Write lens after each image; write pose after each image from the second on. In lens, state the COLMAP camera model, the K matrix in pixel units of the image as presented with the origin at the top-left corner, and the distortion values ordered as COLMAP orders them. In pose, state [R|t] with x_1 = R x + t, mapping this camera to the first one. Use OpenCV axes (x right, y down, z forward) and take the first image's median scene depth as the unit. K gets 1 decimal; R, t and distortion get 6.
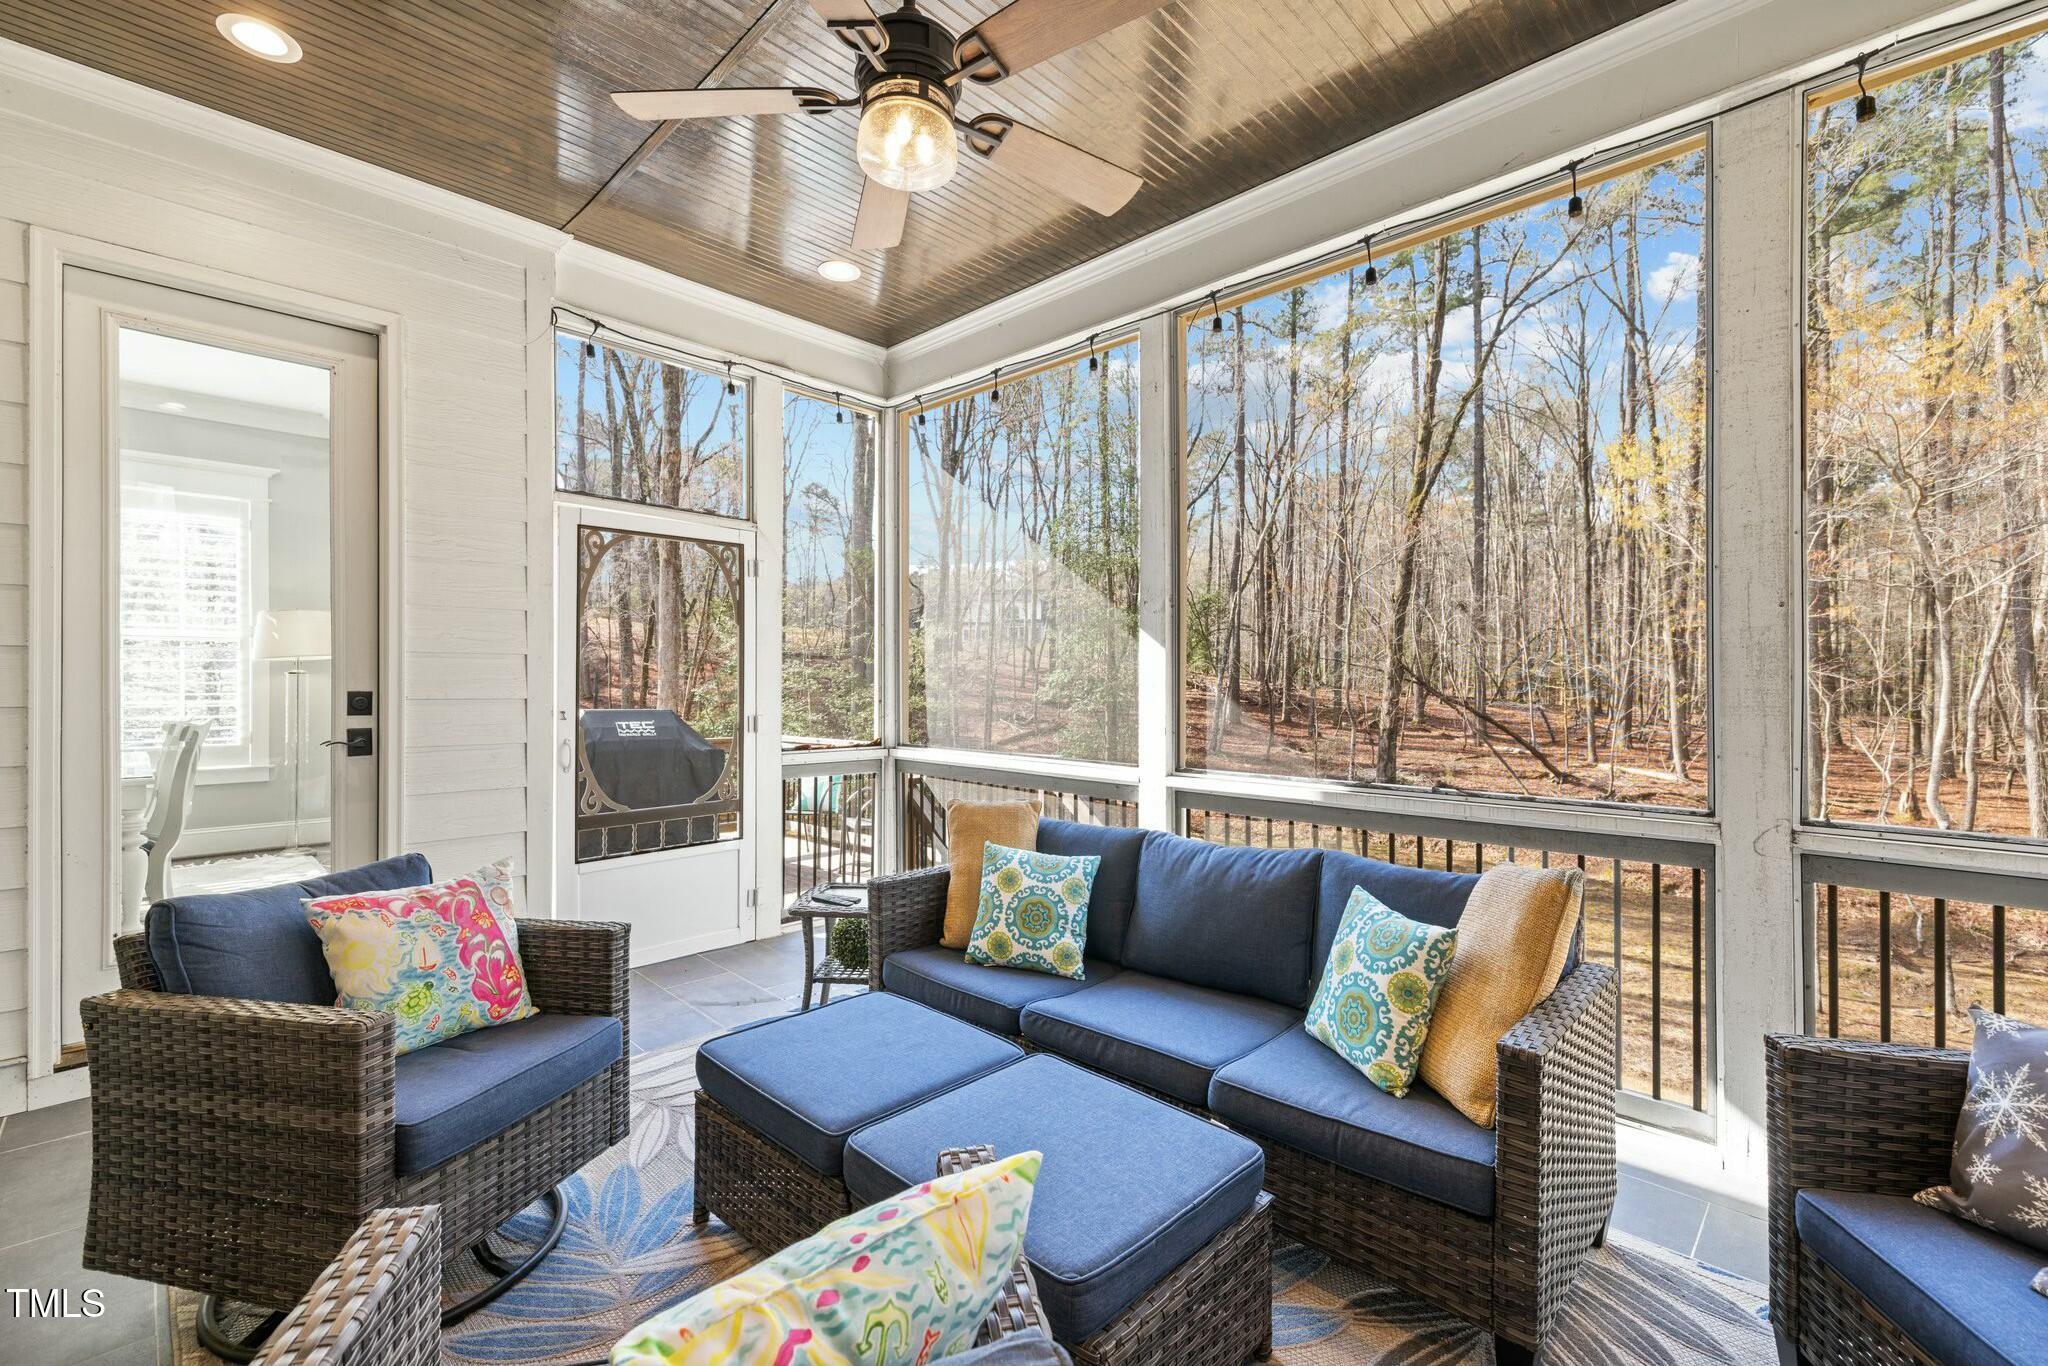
lens RADIAL K [[869.0, 0, 1020.6], [0, 869.0, 683.7], [0, 0, 1]] dist [0.001939, 0.000141]
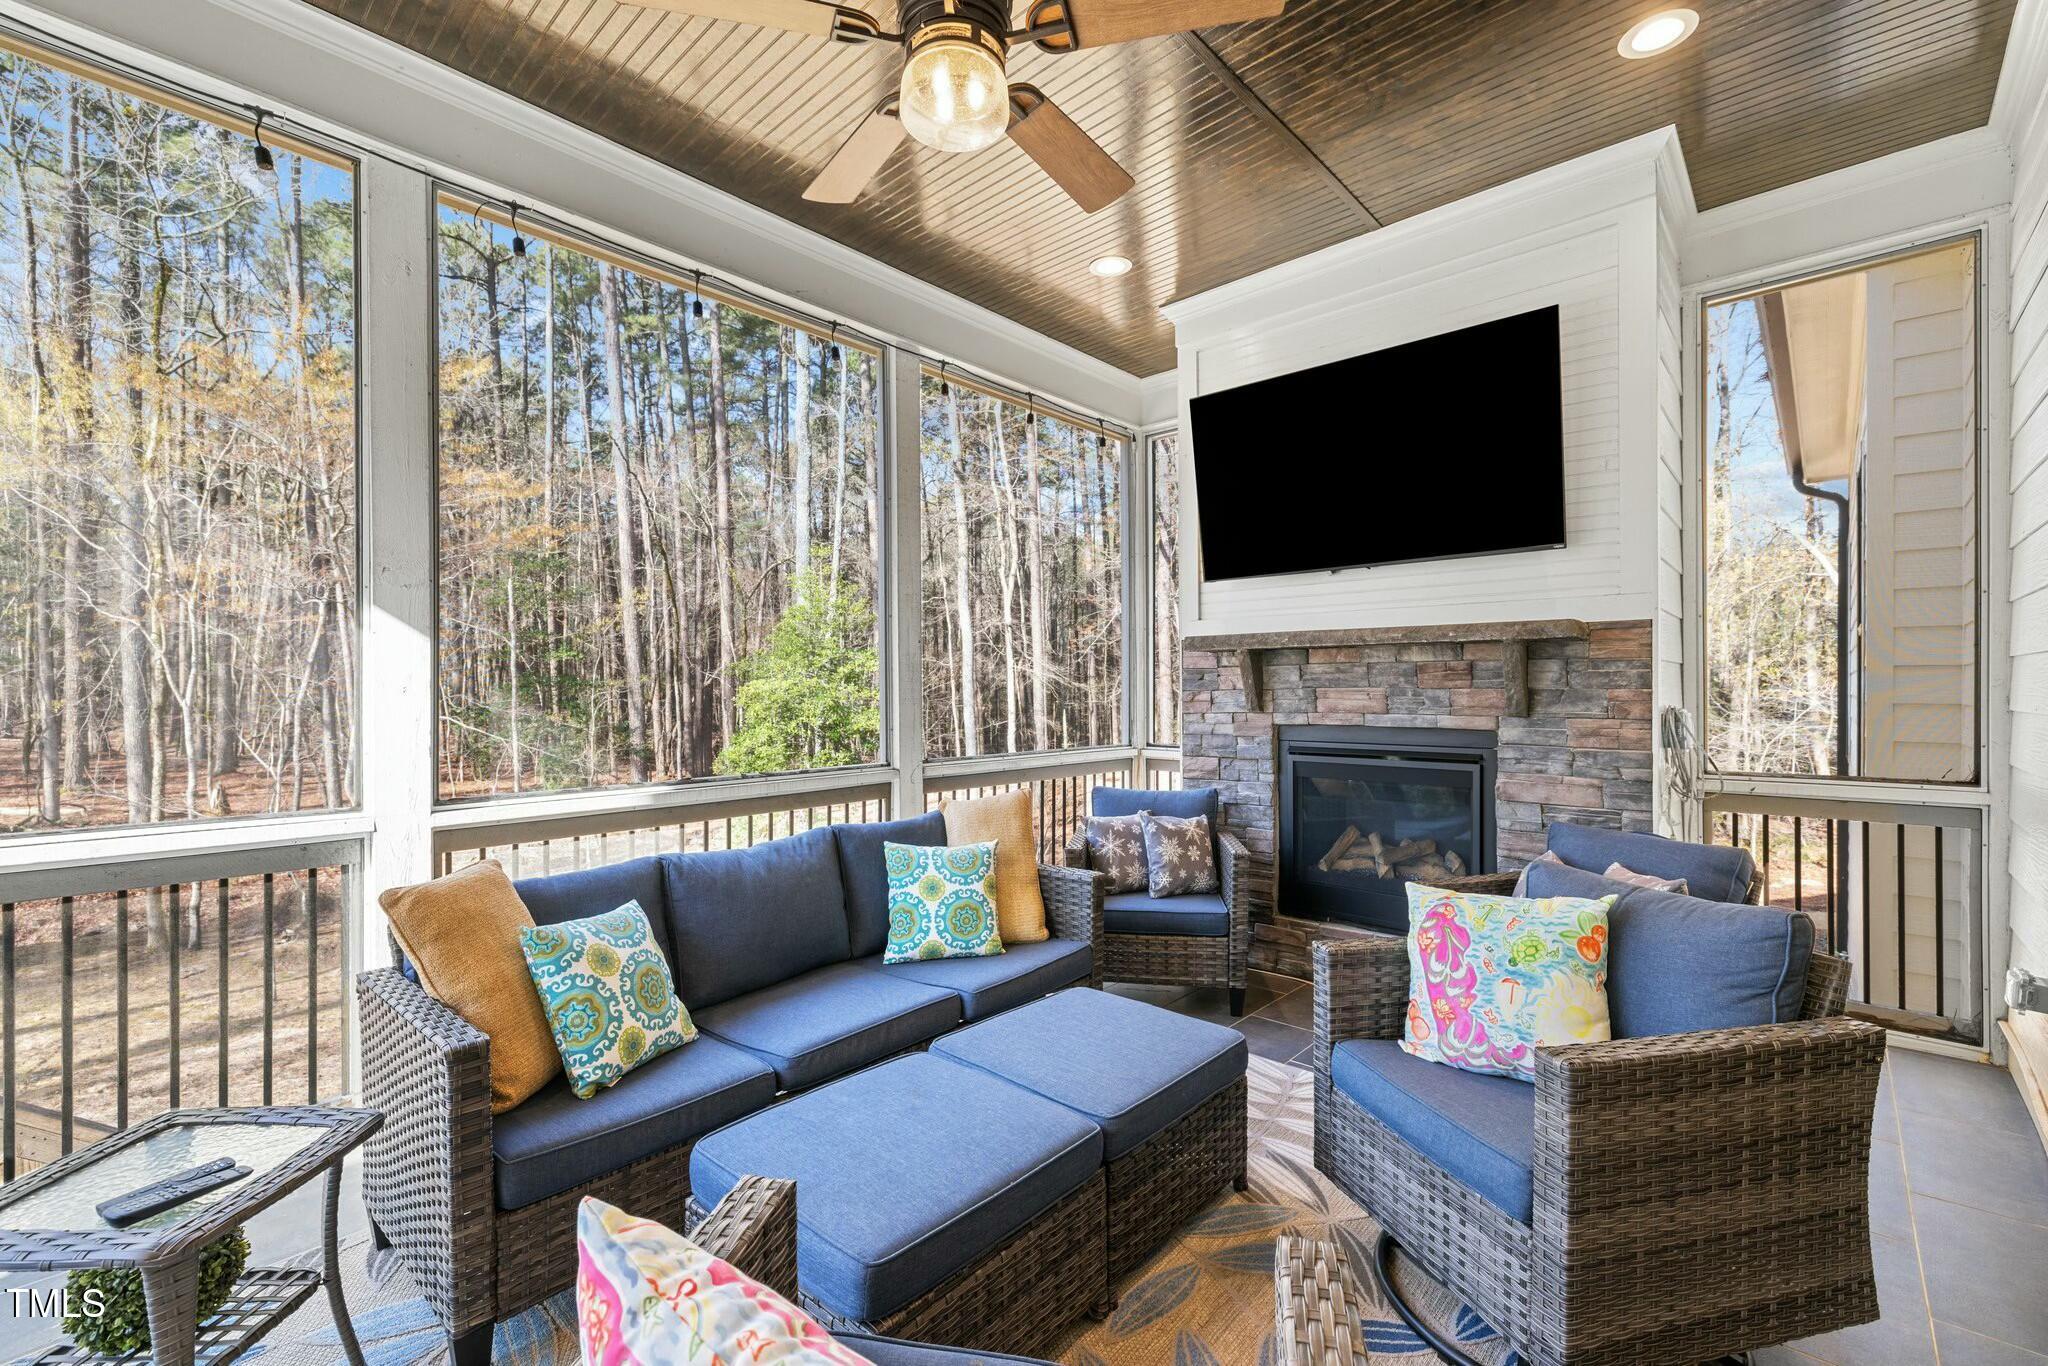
lens RADIAL K [[869.0, 0, 1018.0], [0, 869.0, 686.9], [0, 0, 1]] dist [0.001939, 0.000141]
pose [[-0.032409, 0.000032, 0.999475, -0.640192], [-0.000763, 1.000000, -0.000057, 0.000906], [-0.999474, -0.000764, -0.032409, 0.589609]]
